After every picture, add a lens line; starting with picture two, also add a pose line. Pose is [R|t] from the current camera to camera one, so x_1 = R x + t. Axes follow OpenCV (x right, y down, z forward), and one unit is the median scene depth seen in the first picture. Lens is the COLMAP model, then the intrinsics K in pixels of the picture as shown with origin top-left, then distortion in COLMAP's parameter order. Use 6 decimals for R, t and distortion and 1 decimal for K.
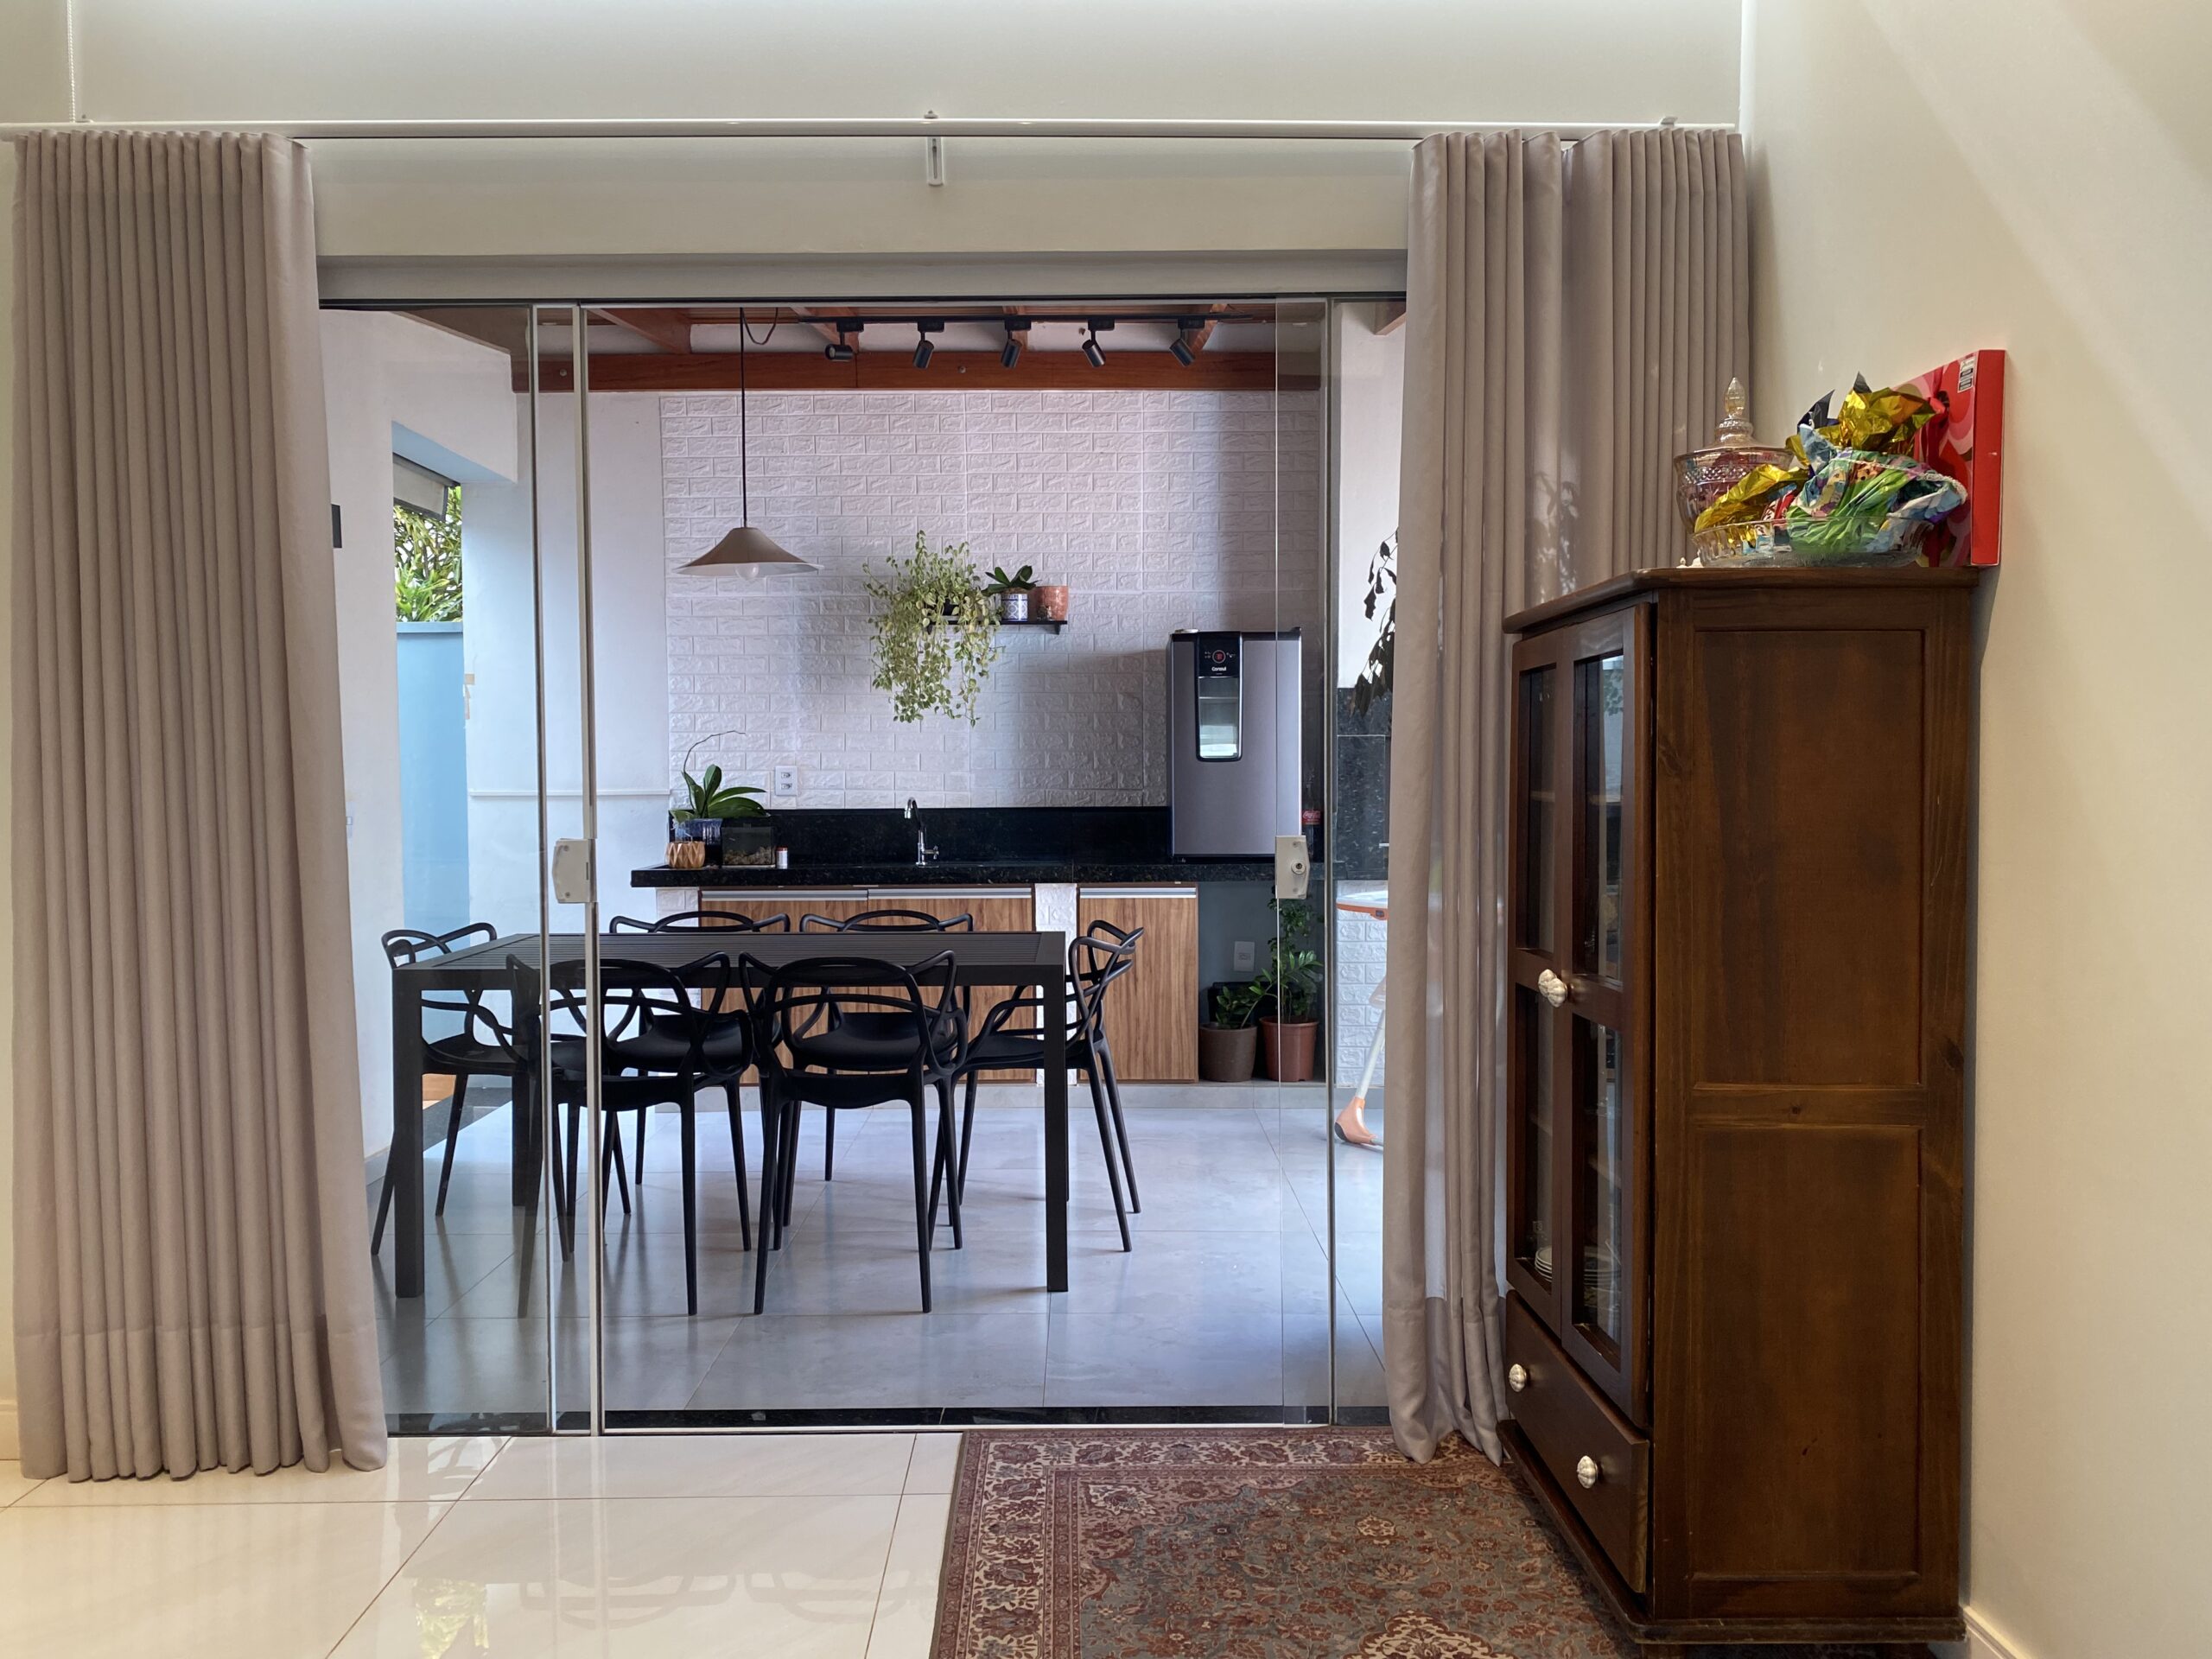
lens RADIAL K [[1717.0, 0, 1063.5], [0, 1717.0, 835.4], [0, 0, 1]] dist [0.104846, -0.128457]
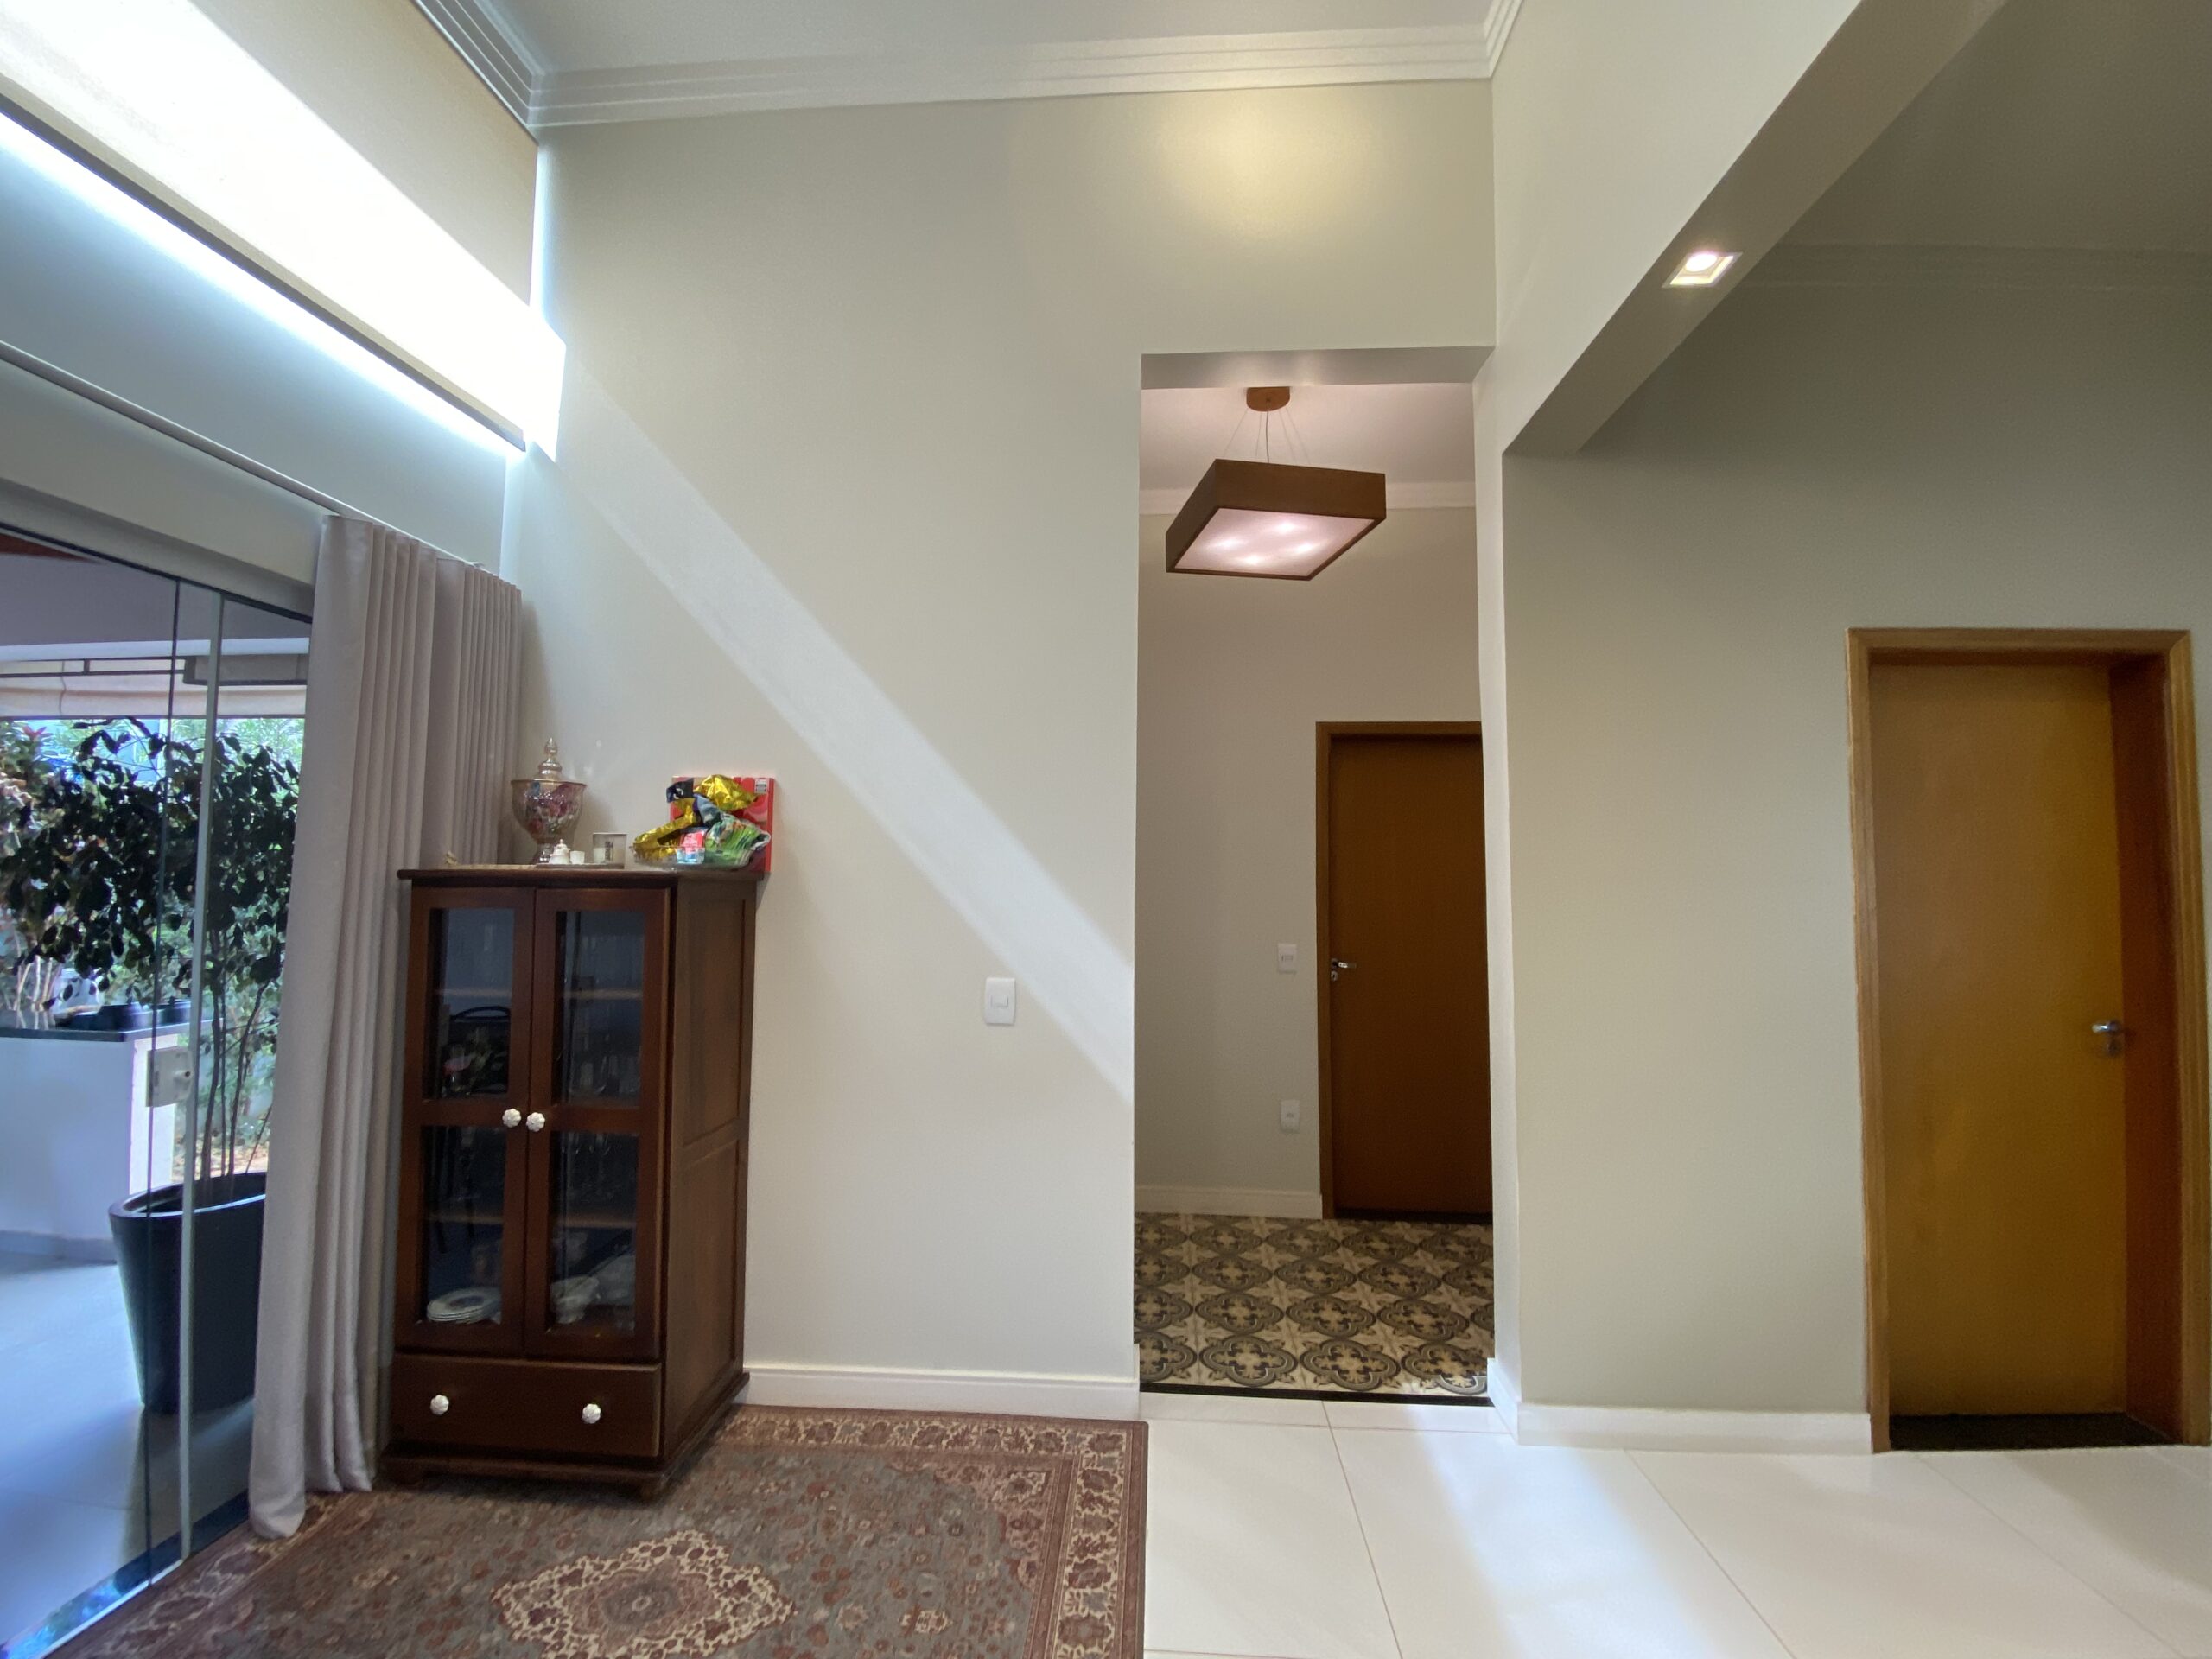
lens RADIAL K [[900.7, 0, 1106.9], [0, 900.7, 828.3], [0, 0, 1]] dist [0.016078, -0.019355]
pose [[0.059299, 0.057192, 0.996601, -0.482678], [0.027750, 0.997877, -0.058917, -0.105887], [-0.997854, 0.031149, 0.057586, 0.403295]]
